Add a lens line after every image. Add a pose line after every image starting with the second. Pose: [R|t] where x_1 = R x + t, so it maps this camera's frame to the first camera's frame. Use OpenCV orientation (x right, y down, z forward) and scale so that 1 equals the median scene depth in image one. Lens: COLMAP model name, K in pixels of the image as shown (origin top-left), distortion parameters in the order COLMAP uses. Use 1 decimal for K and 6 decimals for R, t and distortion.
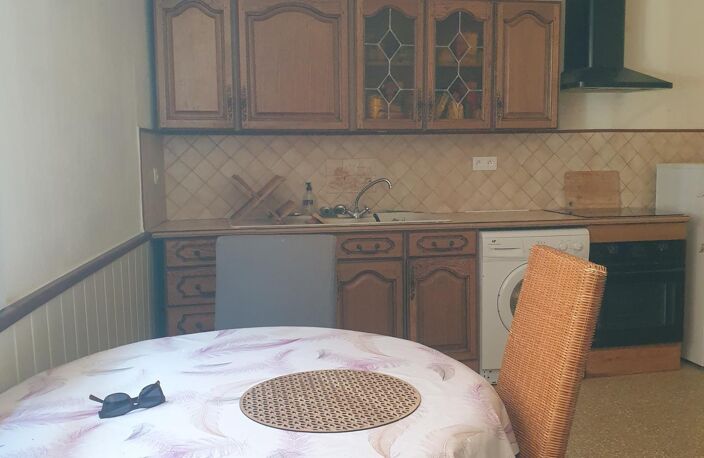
lens RADIAL K [[715.9, 0, 352.0], [0, 715.9, 229.0], [0, 0, 1]] dist [0.189385, -0.693306]
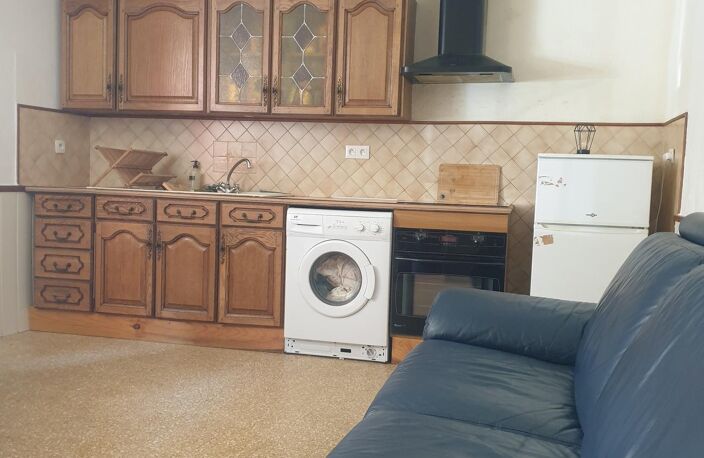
lens RADIAL K [[715.9, 0, 352.0], [0, 715.9, 229.0], [0, 0, 1]] dist [0.189385, -0.693306]
pose [[0.903291, 0.071966, -0.422950, 0.709787], [-0.093748, 0.995116, -0.030894, 0.058935], [0.418661, 0.067557, 0.905626, 0.083347]]
